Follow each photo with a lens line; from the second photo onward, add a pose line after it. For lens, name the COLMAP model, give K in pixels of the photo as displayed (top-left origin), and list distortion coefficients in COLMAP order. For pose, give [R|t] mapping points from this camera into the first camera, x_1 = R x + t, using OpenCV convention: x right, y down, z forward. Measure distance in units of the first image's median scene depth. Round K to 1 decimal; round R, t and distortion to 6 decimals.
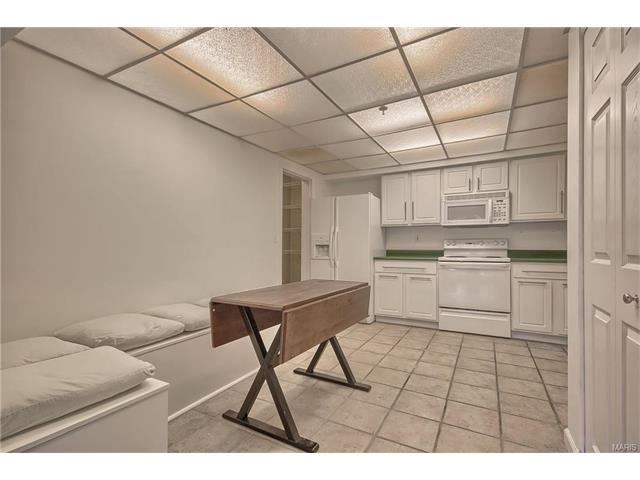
lens RADIAL K [[297.8, 0, 325.1], [0, 297.8, 248.1], [0, 0, 1]] dist [0.002869, 0.001602]
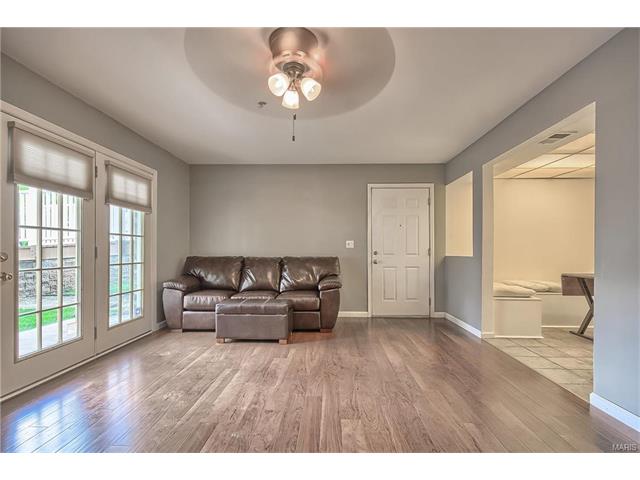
lens RADIAL K [[297.8, 0, 325.1], [0, 297.8, 247.7], [0, 0, 1]] dist [0.002869, 0.001602]
pose [[0.460323, -0.001171, -0.887751, 0.383819], [-0.009439, 0.999936, -0.006213, 0.000345], [0.887701, 0.011240, 0.460283, -0.783146]]
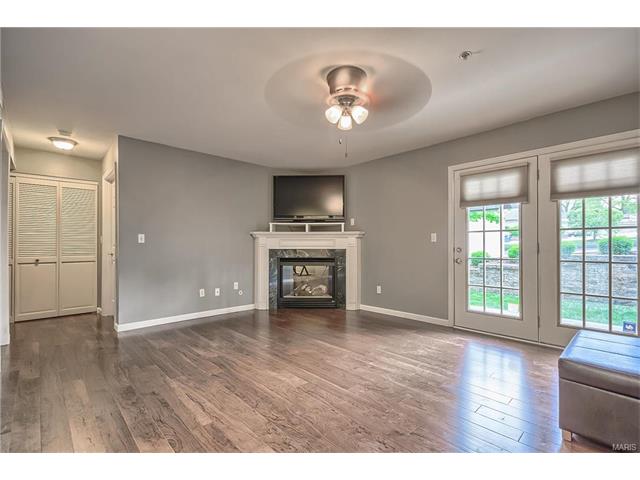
lens RADIAL K [[297.8, 0, 327.7], [0, 297.8, 242.9], [0, 0, 1]] dist [0.002869, 0.001602]
pose [[-0.955237, 0.010082, 0.295671, -0.314131], [0.008778, 0.999945, -0.005738, -0.002092], [-0.295712, -0.002885, -0.955273, 0.108375]]
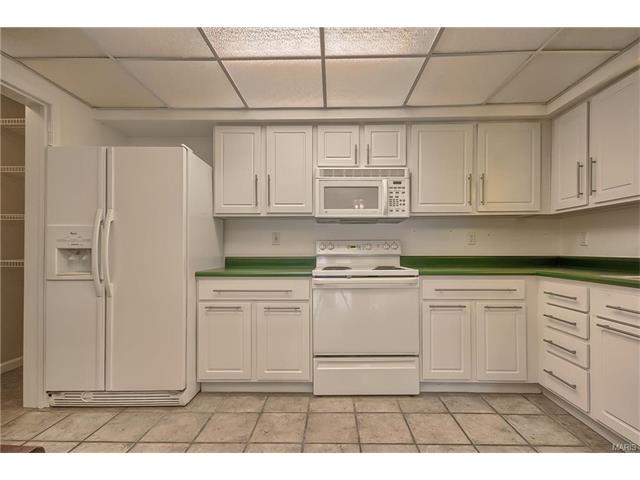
lens RADIAL K [[297.8, 0, 329.9], [0, 297.8, 248.7], [0, 0, 1]] dist [0.002869, 0.001602]
pose [[0.881151, 0.000520, 0.472835, 0.145728], [0.005176, 0.999929, -0.010745, -0.004988], [-0.472807, 0.011915, 0.881086, 0.505755]]
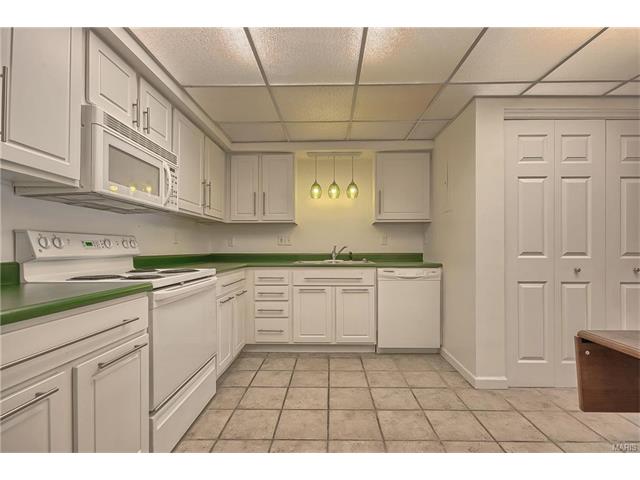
lens RADIAL K [[297.8, 0, 322.1], [0, 297.8, 249.6], [0, 0, 1]] dist [0.002869, 0.001602]
pose [[-0.463577, -0.000151, 0.886057, -0.047955], [0.008924, 0.999948, 0.004840, -0.007403], [-0.886012, 0.010150, -0.463552, 1.046427]]
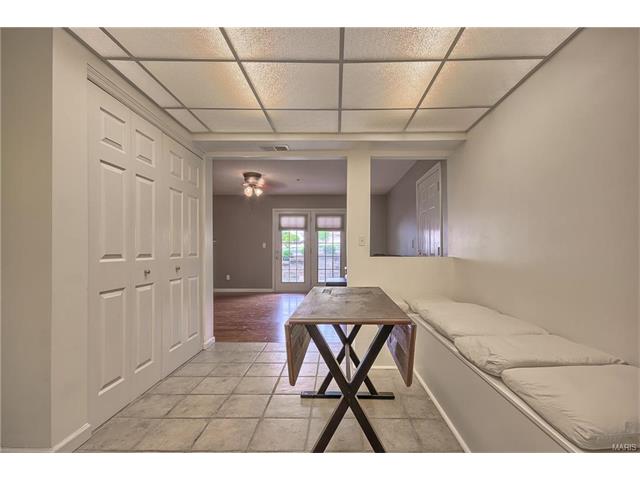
lens RADIAL K [[297.8, 0, 332.7], [0, 297.8, 249.6], [0, 0, 1]] dist [0.002869, 0.001602]
pose [[-0.880934, 0.005523, -0.473208, 0.218491], [0.003874, 0.999983, 0.004459, -0.004381], [0.473224, 0.002095, -0.880940, 1.007831]]
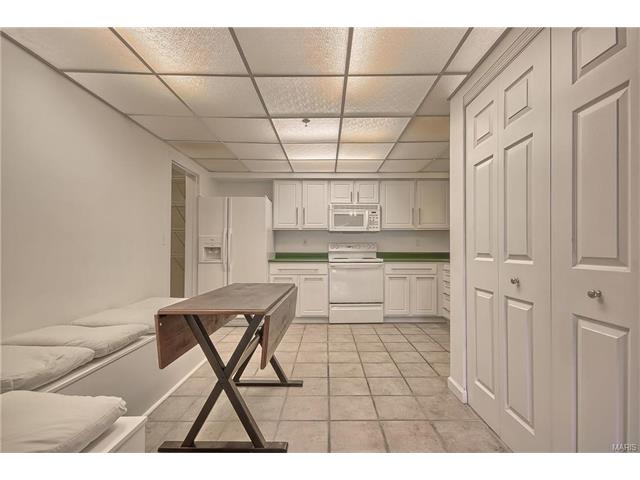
lens RADIAL K [[297.8, 0, 330.1], [0, 297.8, 249.2], [0, 0, 1]] dist [0.002869, 0.001602]
pose [[0.873813, 0.001958, 0.486258, -0.174611], [0.001254, 0.999980, -0.006278, 0.000858], [-0.486261, 0.006096, 0.873793, 0.014442]]
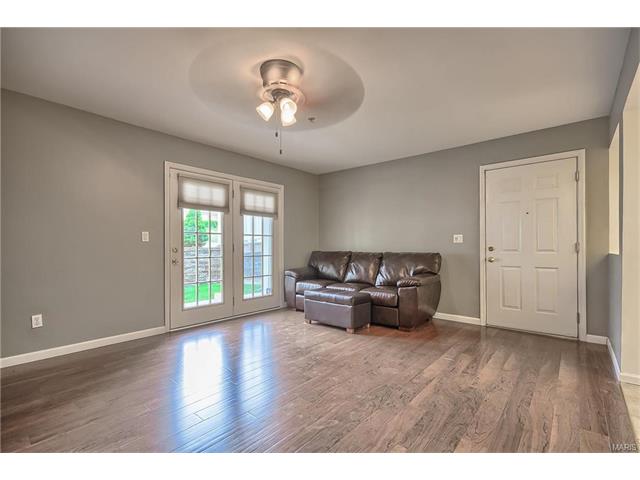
lens RADIAL K [[297.8, 0, 324.5], [0, 297.8, 244.6], [0, 0, 1]] dist [0.002869, 0.001602]
pose [[-0.194302, 0.002407, -0.980939, 0.497486], [-0.002787, 0.999992, 0.003006, -0.003583], [0.980938, 0.003318, -0.194294, -0.345878]]
